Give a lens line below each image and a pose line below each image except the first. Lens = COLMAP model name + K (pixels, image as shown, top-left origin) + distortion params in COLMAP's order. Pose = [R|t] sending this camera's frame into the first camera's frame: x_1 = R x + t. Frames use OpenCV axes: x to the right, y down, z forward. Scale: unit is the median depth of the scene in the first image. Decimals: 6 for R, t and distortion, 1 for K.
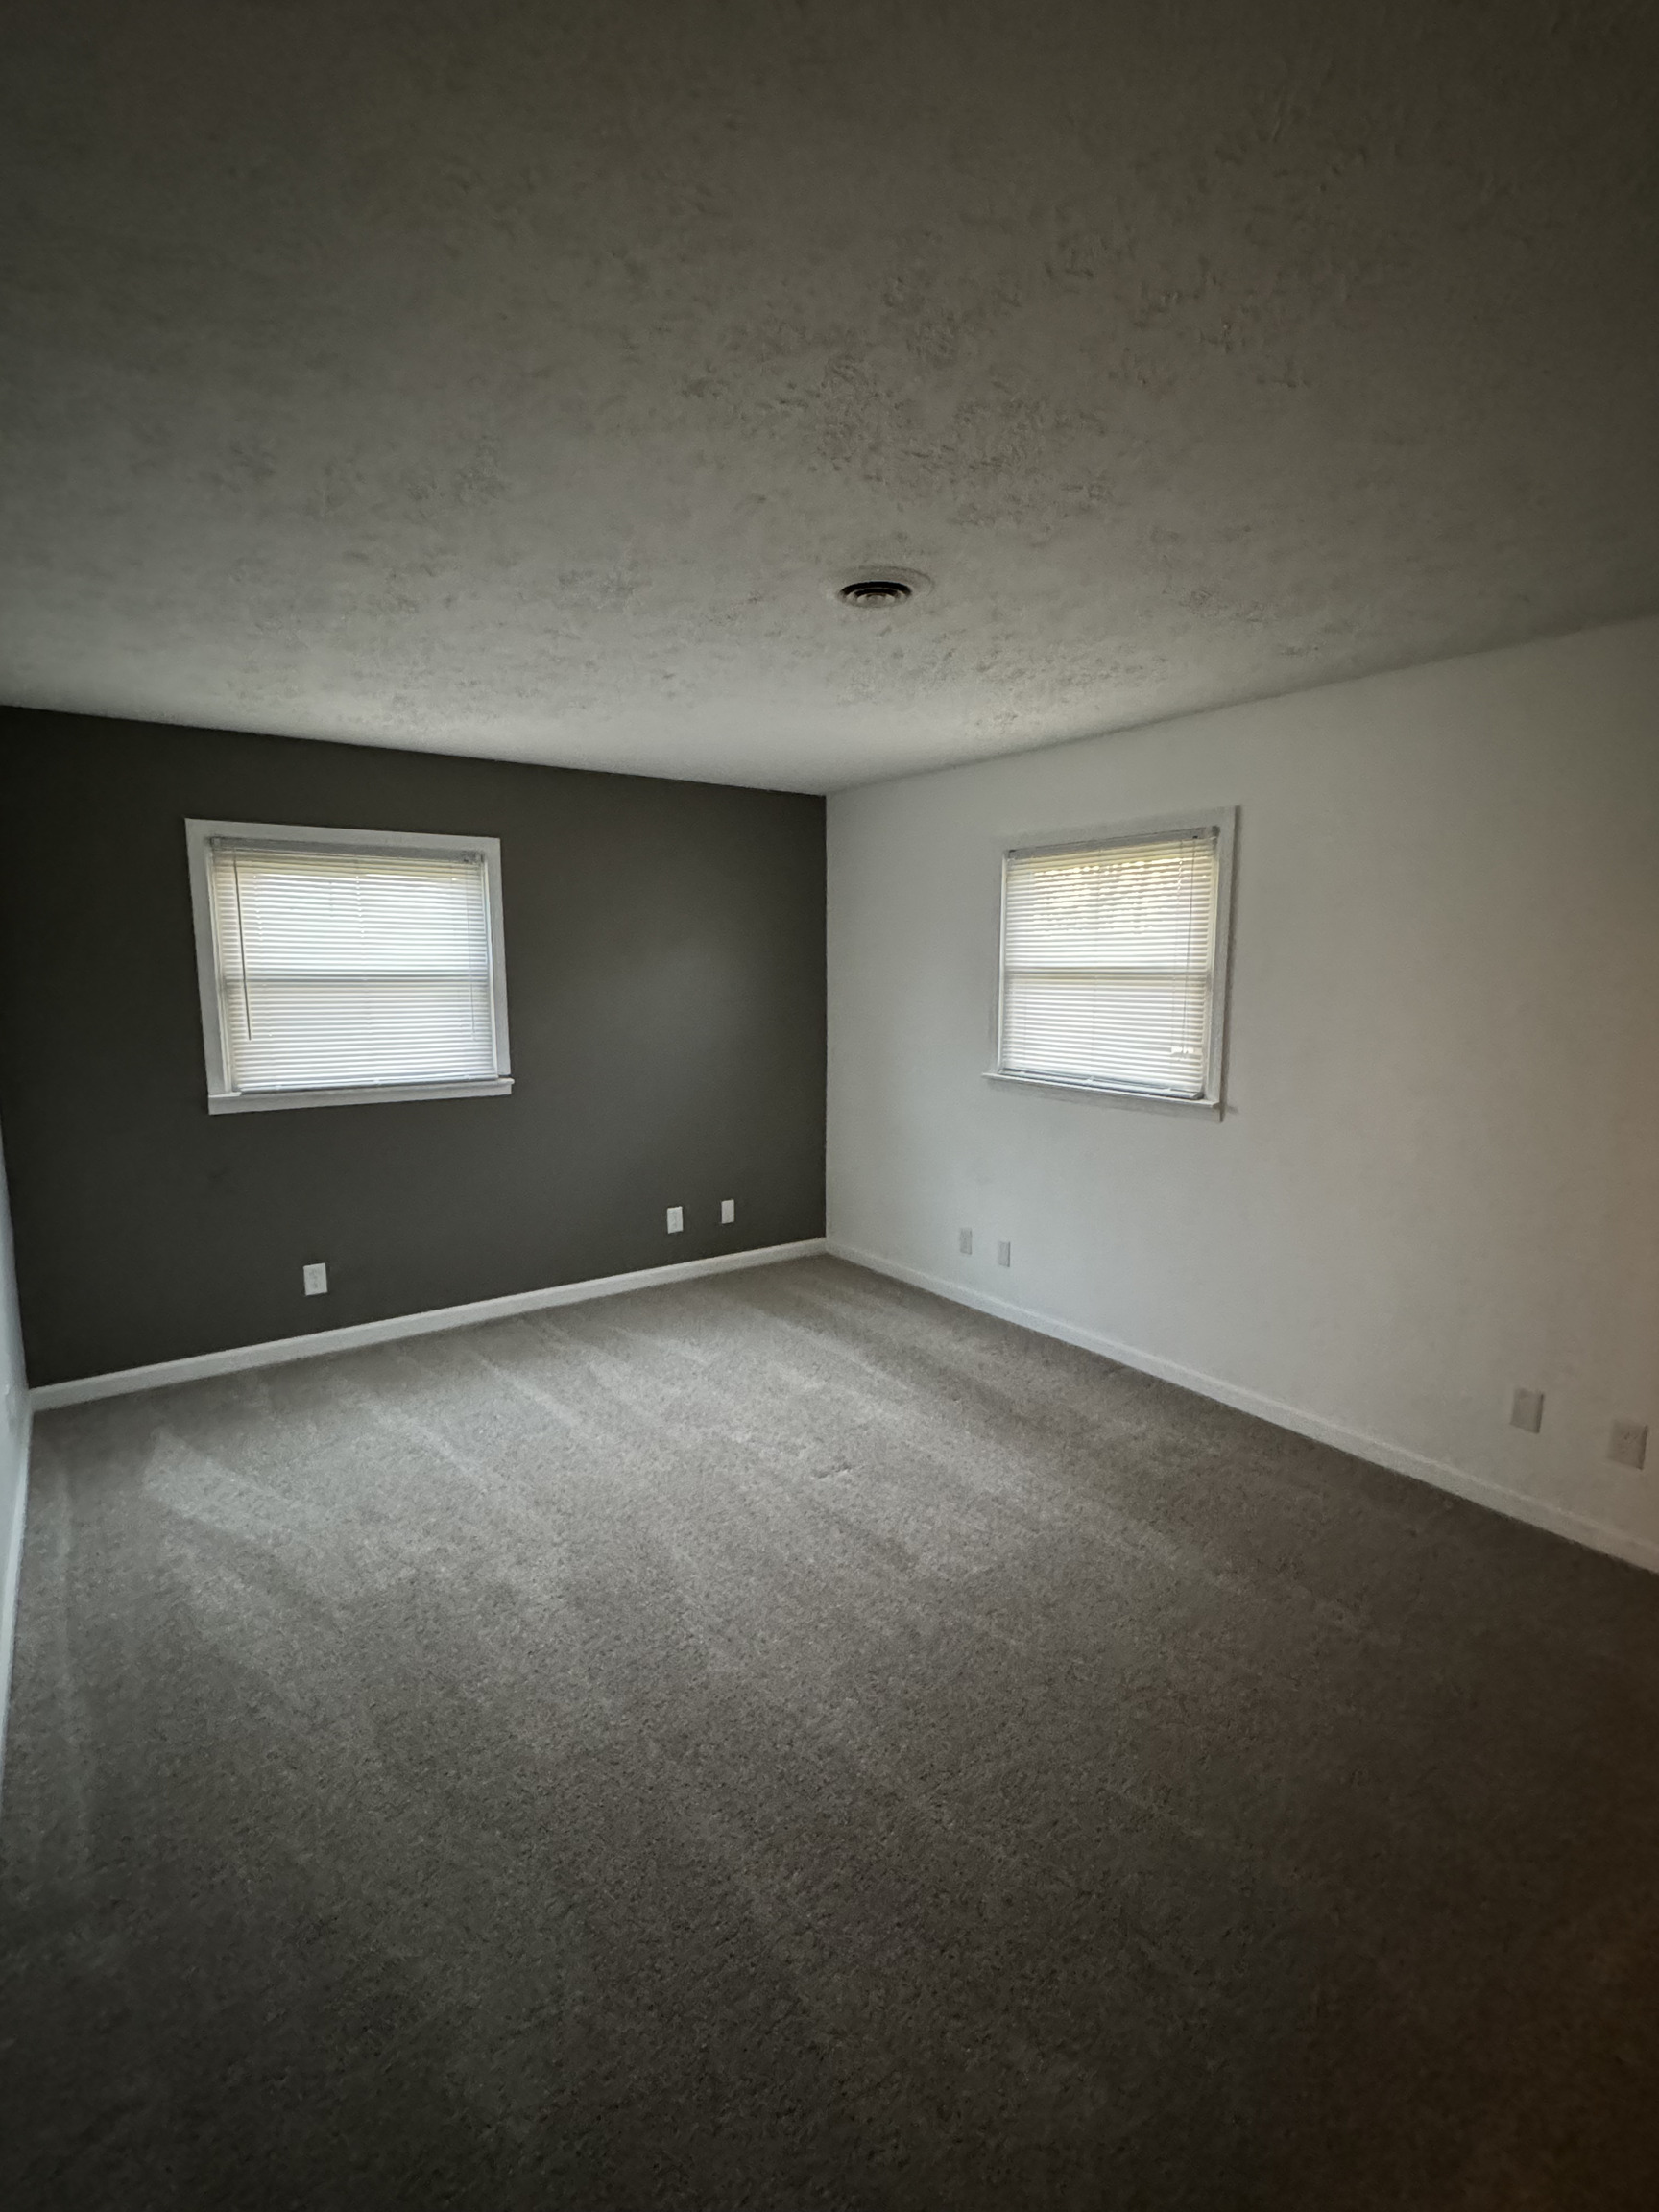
lens RADIAL K [[1039.8, 0, 829.5], [0, 1039.8, 1106.0], [0, 0, 1]] dist [0.001074, -0.000190]
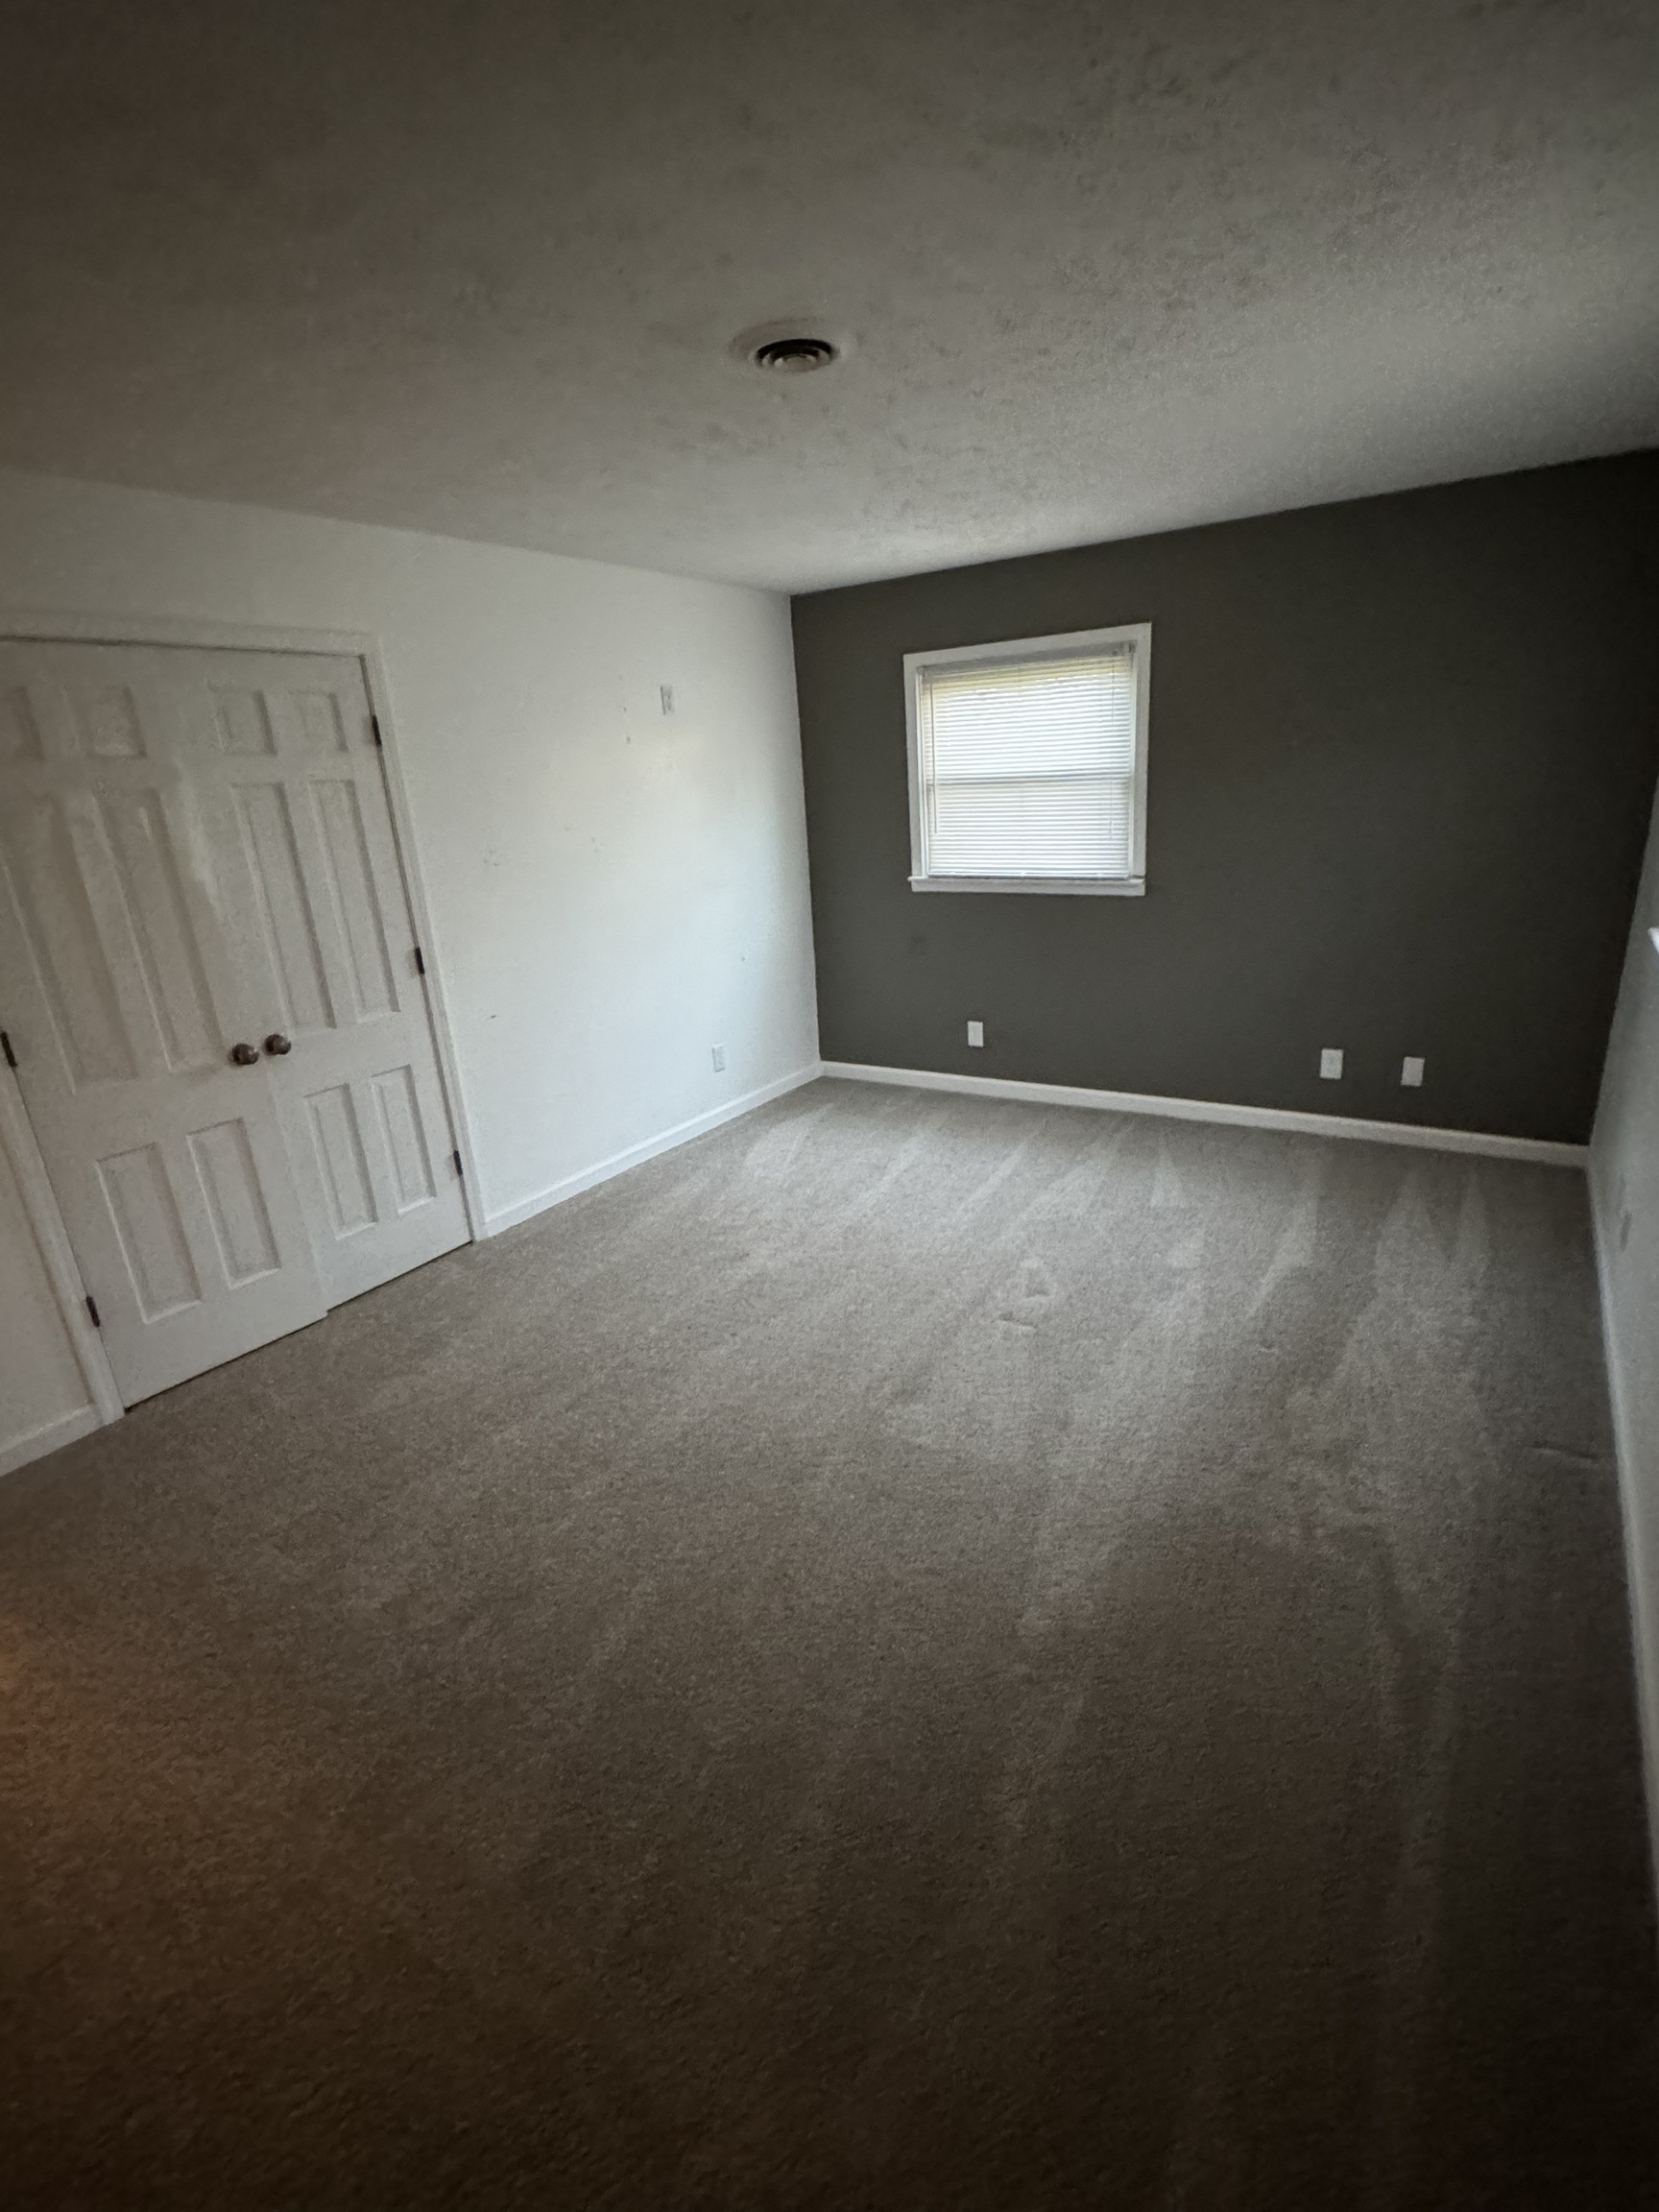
lens RADIAL K [[1039.8, 0, 829.5], [0, 1039.8, 1106.0], [0, 0, 1]] dist [0.001074, -0.000190]
pose [[0.374702, 0.265721, -0.888252, 0.596408], [-0.071749, 0.963488, 0.257961, -0.060905], [0.924365, -0.032927, 0.380086, 0.388345]]
